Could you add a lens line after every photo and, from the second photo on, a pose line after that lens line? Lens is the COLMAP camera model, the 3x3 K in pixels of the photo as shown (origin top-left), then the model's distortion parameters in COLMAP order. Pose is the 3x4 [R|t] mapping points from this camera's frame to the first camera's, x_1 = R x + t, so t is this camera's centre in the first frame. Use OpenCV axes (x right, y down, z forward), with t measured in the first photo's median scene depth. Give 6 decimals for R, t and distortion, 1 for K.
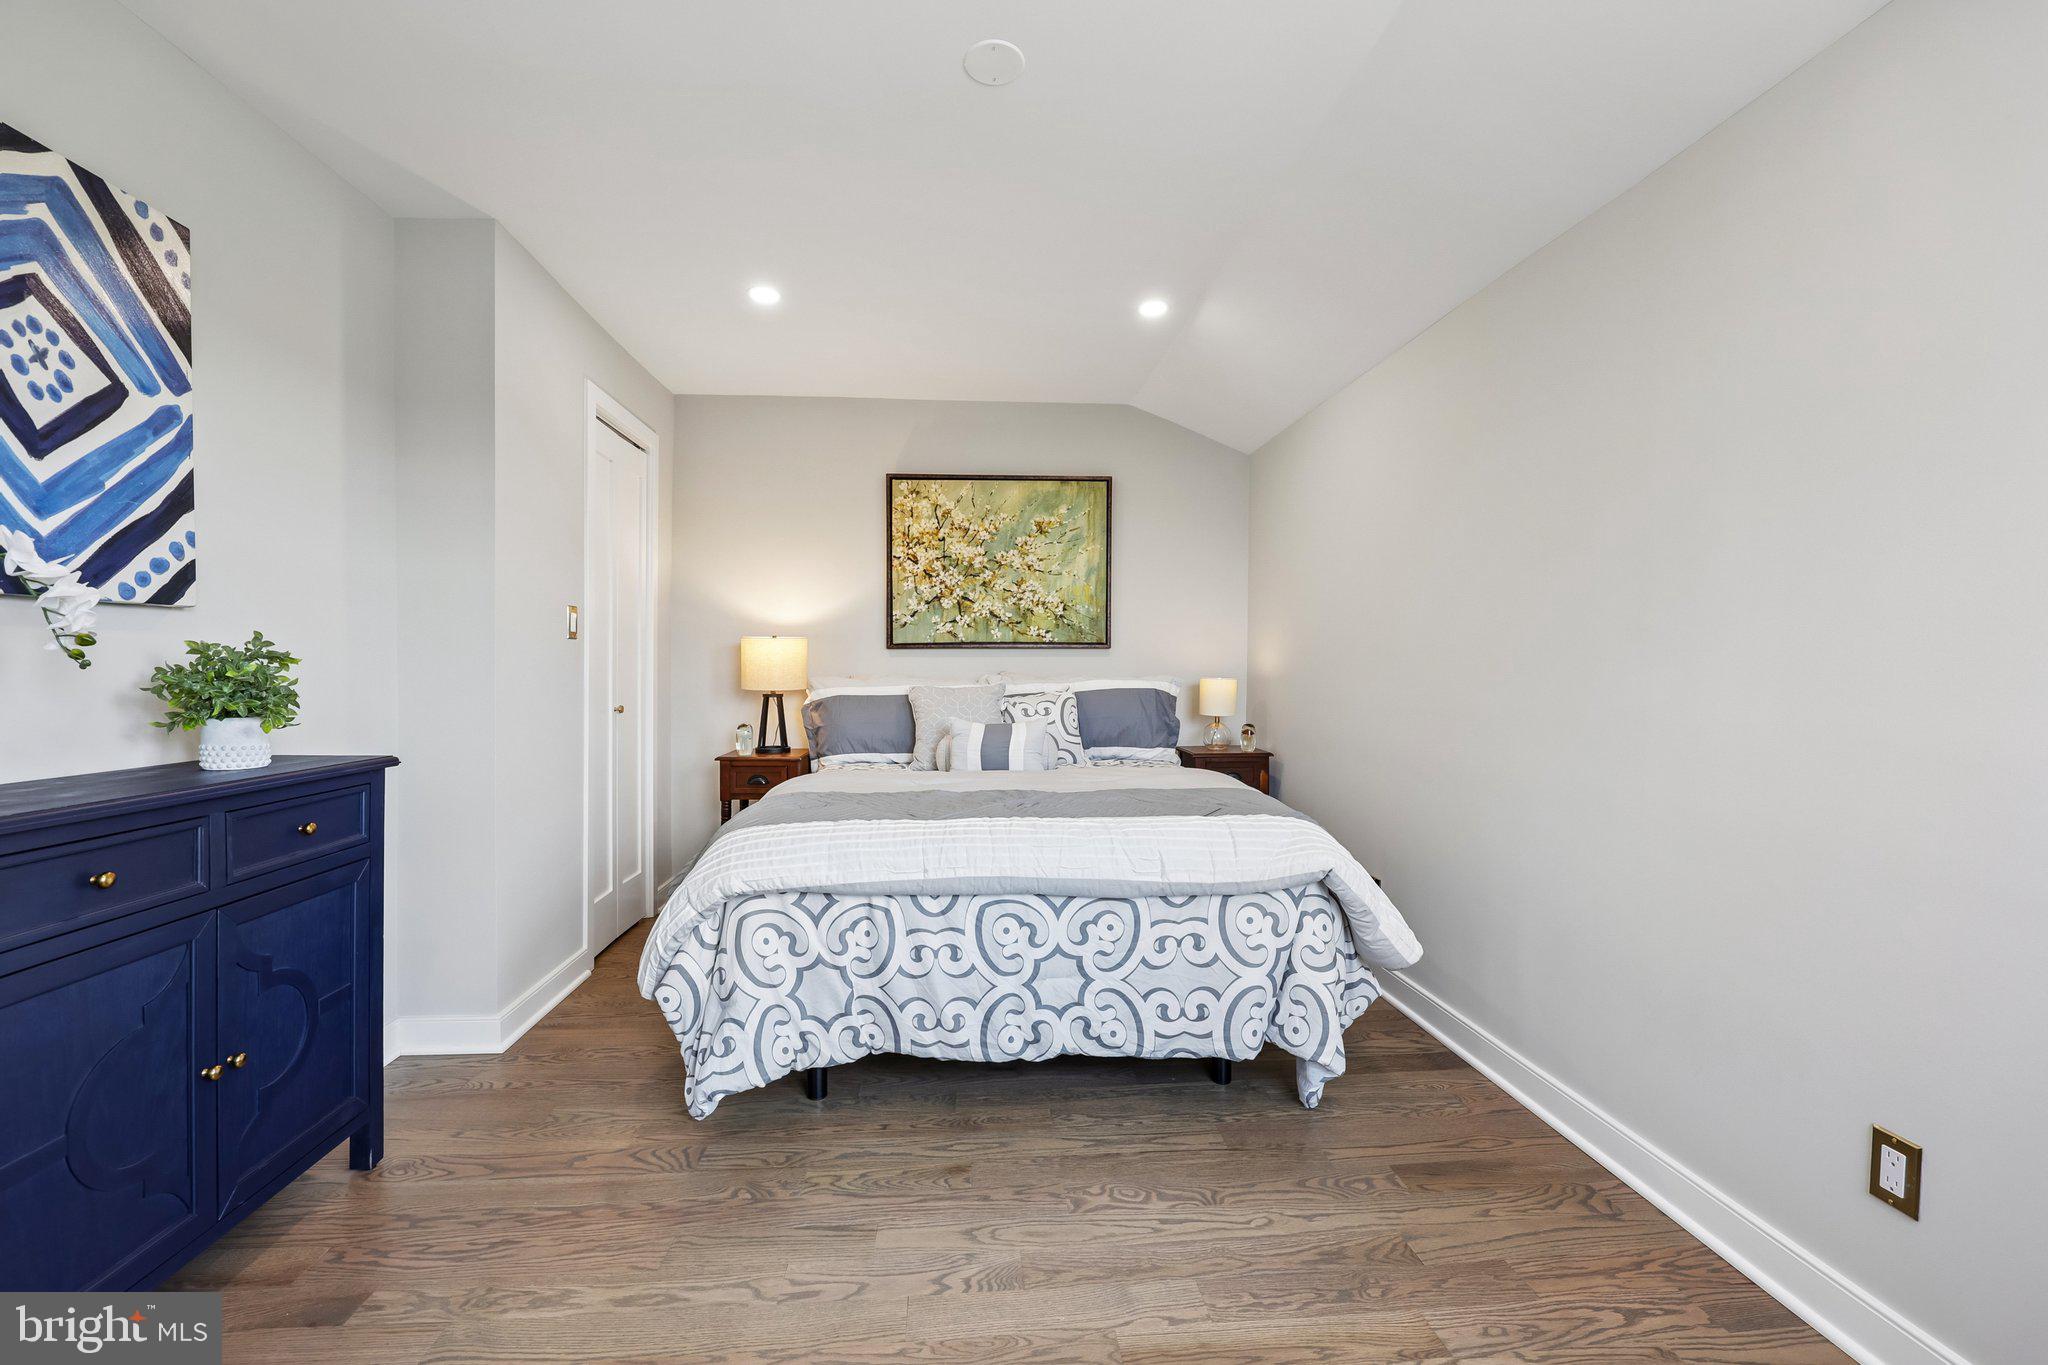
lens RADIAL K [[846.2, 0, 1021.5], [0, 846.2, 696.2], [0, 0, 1]] dist [-0.010958, 0.000154]
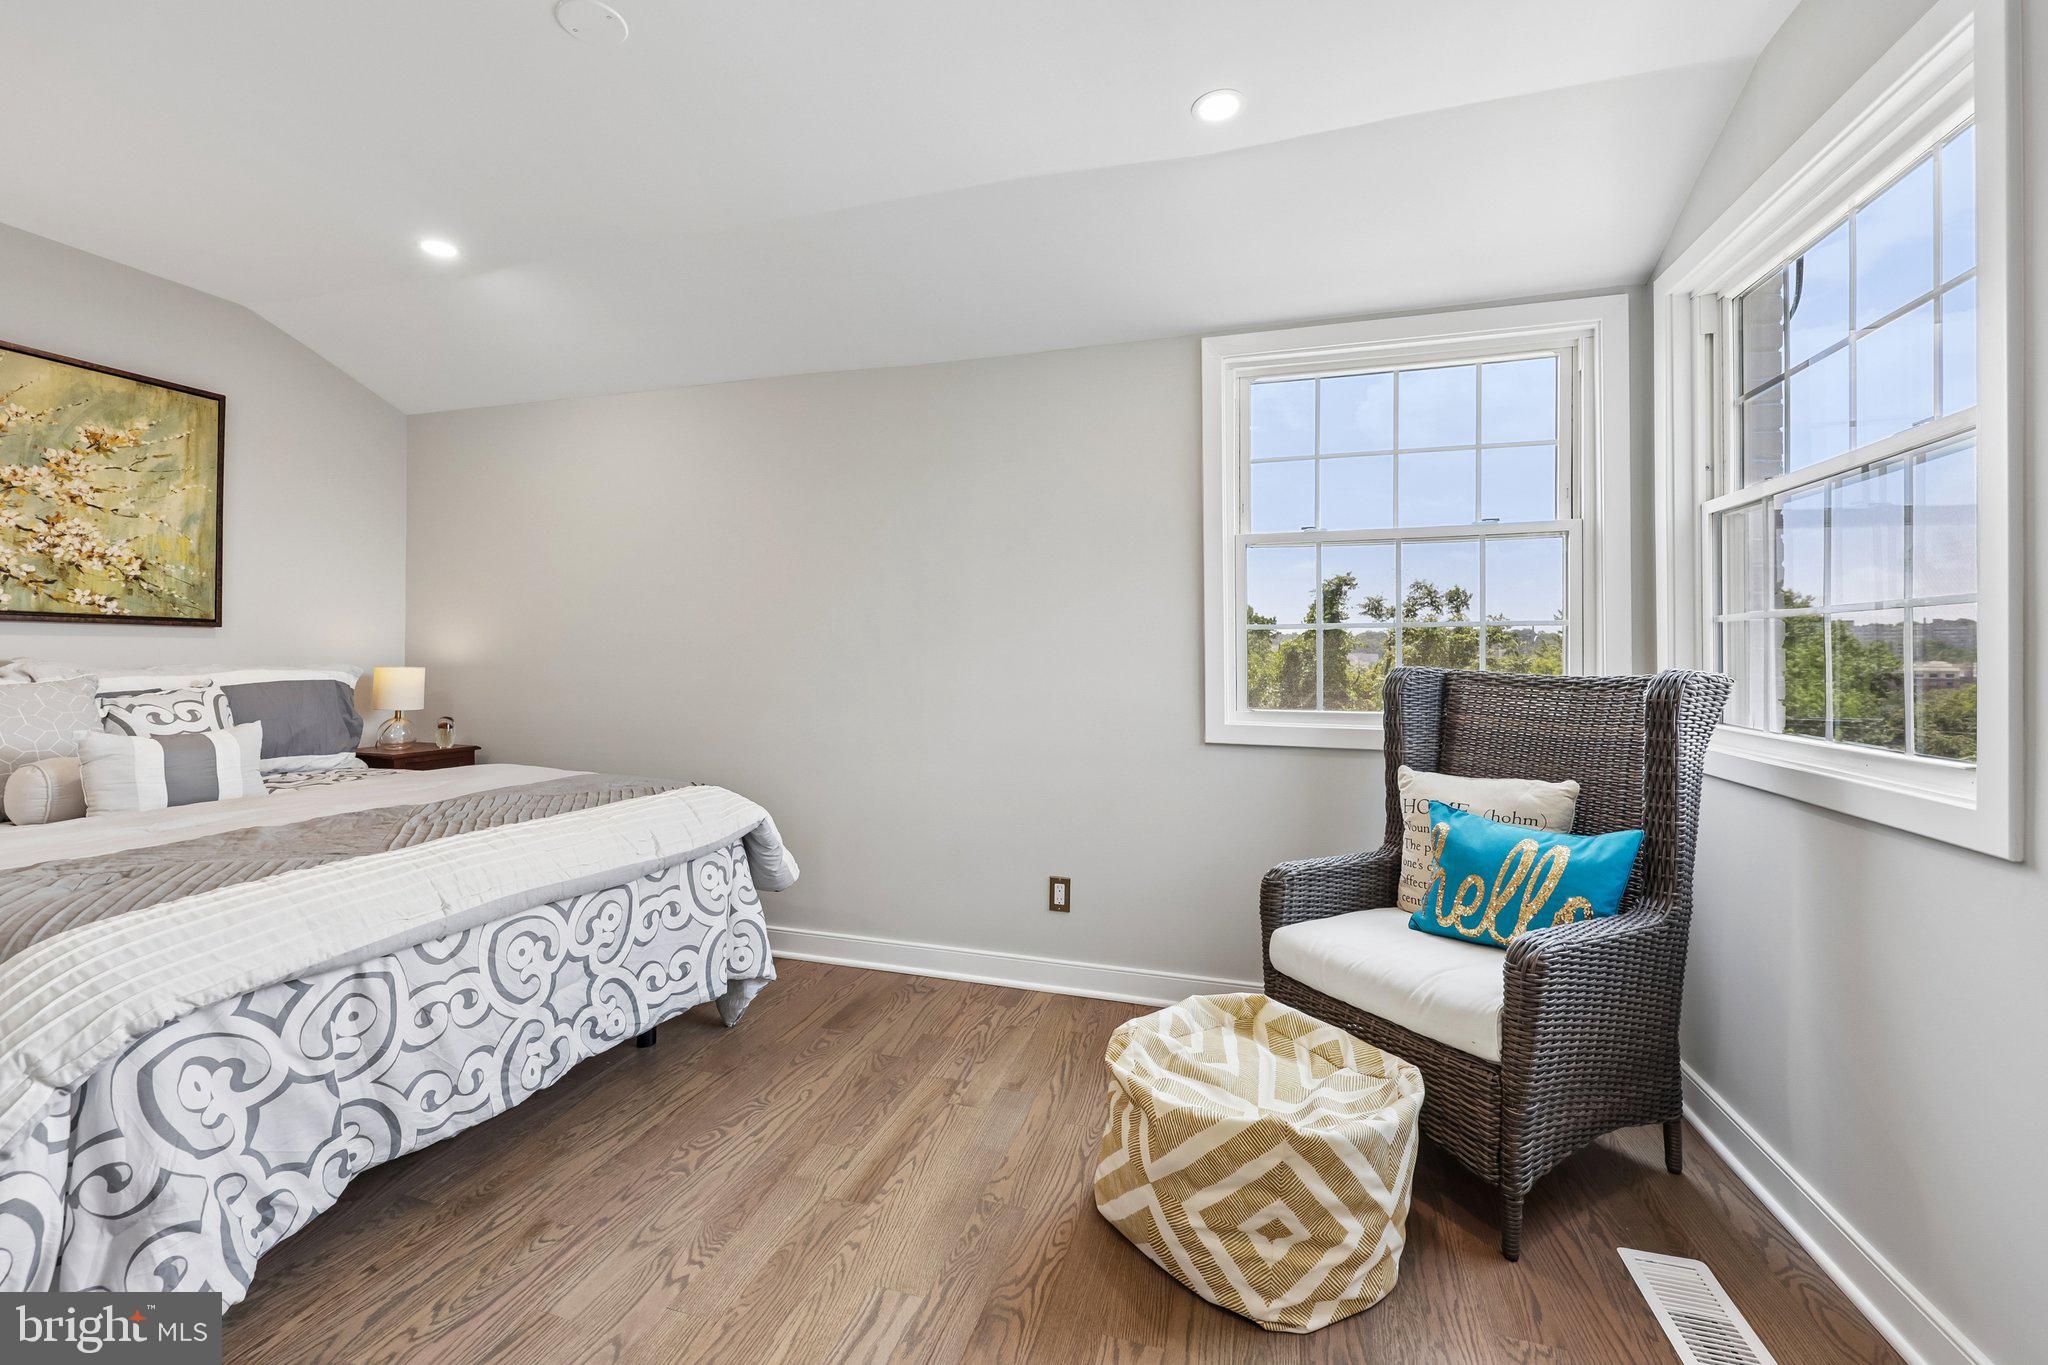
lens RADIAL K [[826.1, 0, 1016.4], [0, 826.1, 669.0], [0, 0, 1]] dist [-0.000627, 0.000342]
pose [[0.379971, -0.009834, 0.924946, -0.619523], [0.023593, 0.999721, 0.000937, -0.009198], [-0.924698, 0.021466, 0.380097, 0.181812]]
